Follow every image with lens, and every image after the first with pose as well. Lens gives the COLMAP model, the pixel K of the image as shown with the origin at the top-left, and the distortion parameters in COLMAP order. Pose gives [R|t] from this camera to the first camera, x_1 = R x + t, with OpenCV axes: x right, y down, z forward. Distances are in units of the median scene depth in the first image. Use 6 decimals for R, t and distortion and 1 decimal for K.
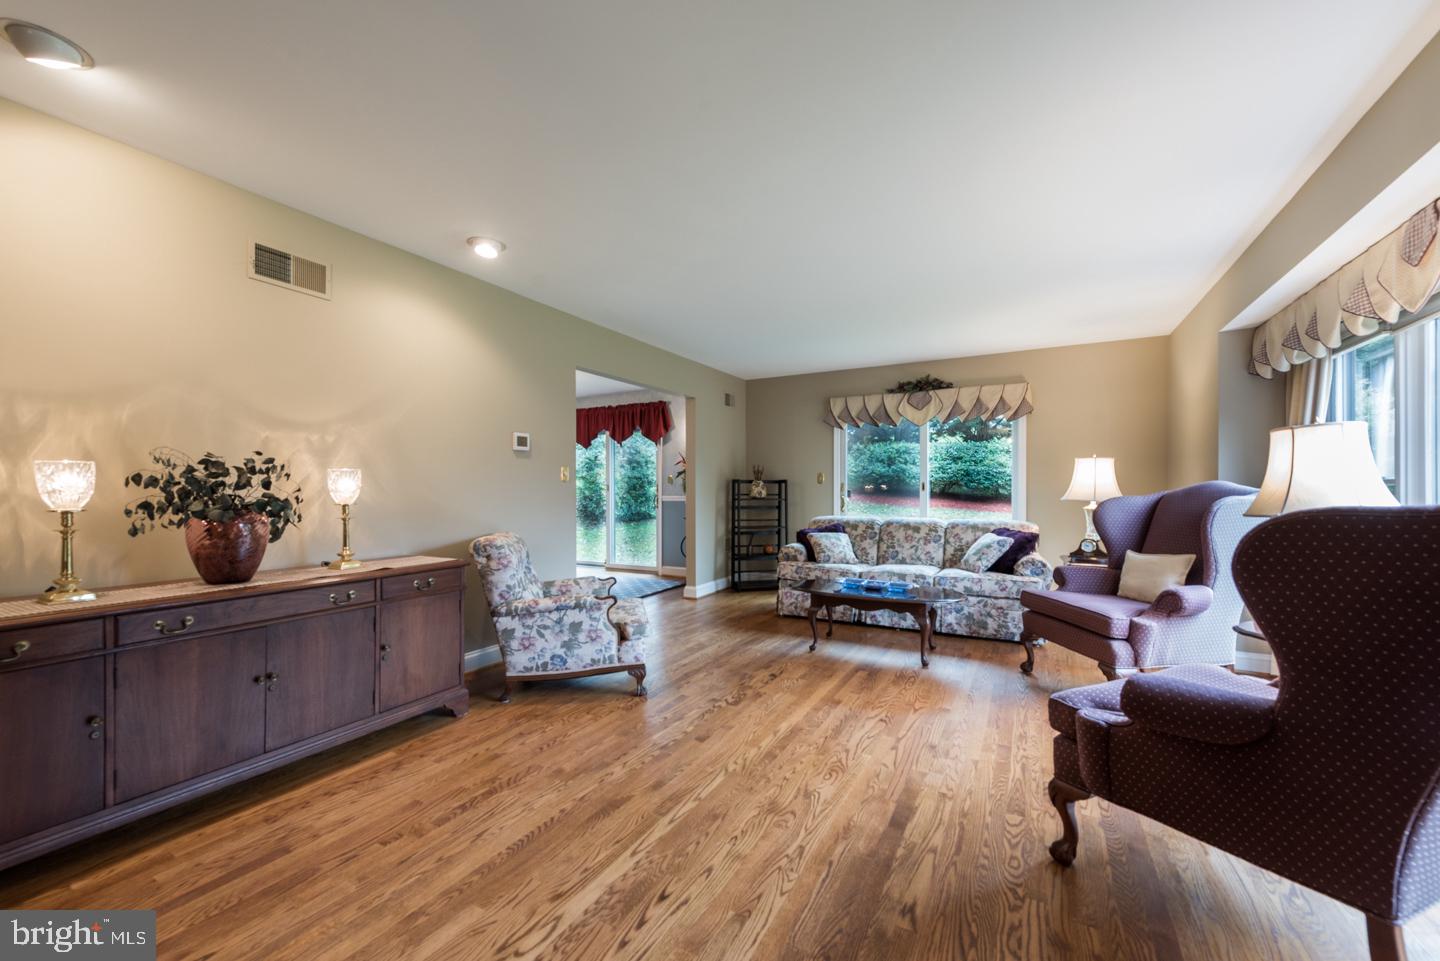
lens RADIAL K [[570.8, 0, 710.4], [0, 570.8, 495.6], [0, 0, 1]] dist [0.009280, -0.000235]
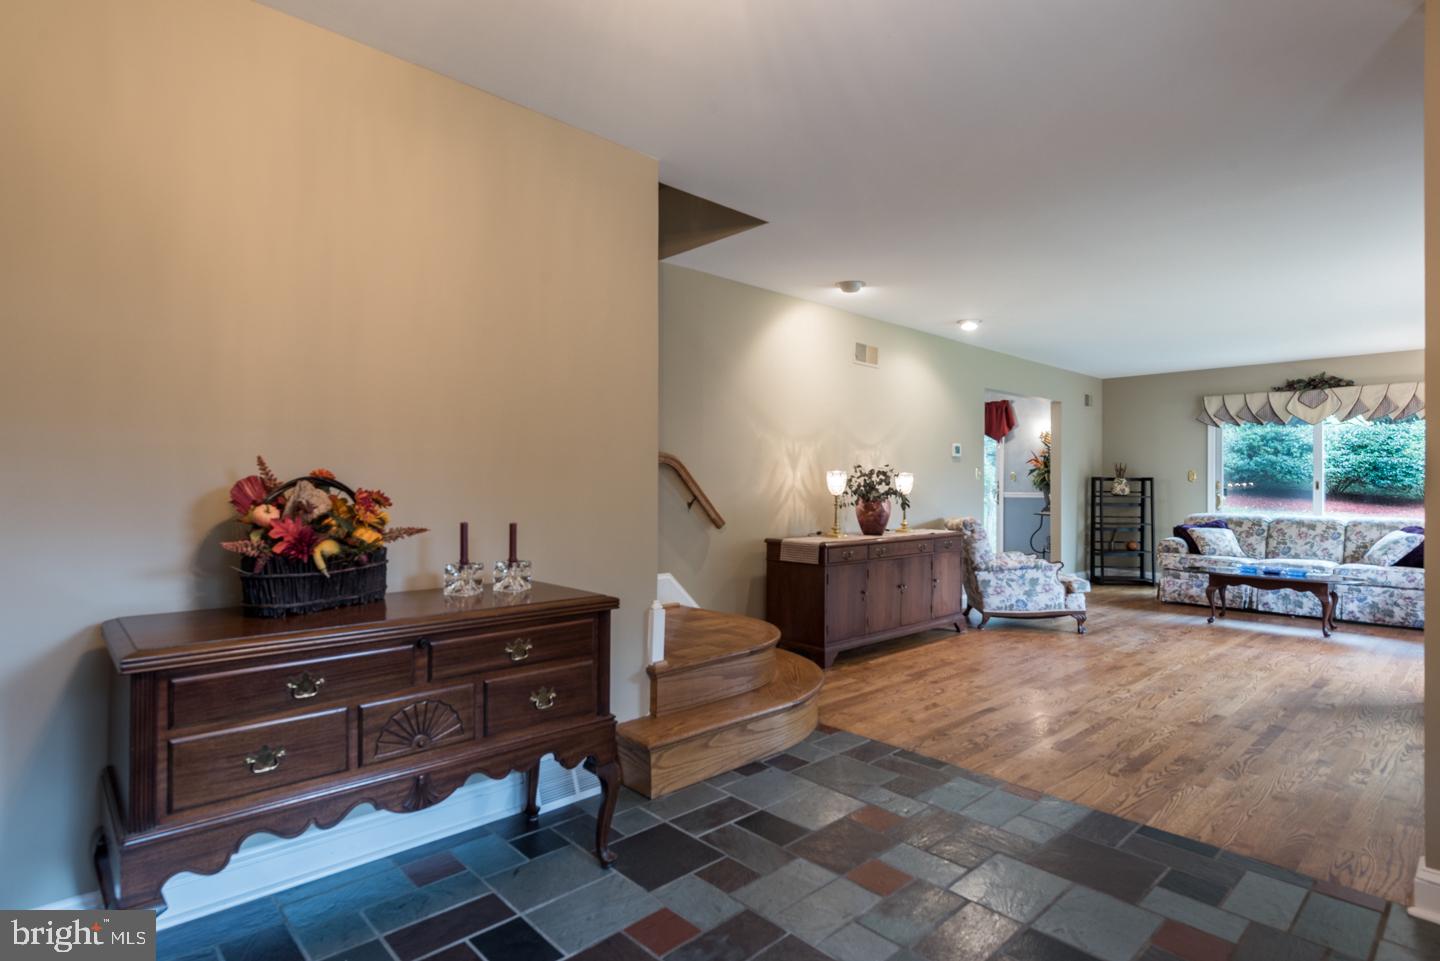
lens RADIAL K [[722.7, 0, 710.1], [0, 722.7, 482.3], [0, 0, 1]] dist [0.012164, -0.009555]
pose [[0.948726, 0.005933, -0.316044, -0.262889], [-0.010527, 0.999862, -0.012832, 0.007041], [0.315924, 0.015501, 0.948658, -0.602949]]
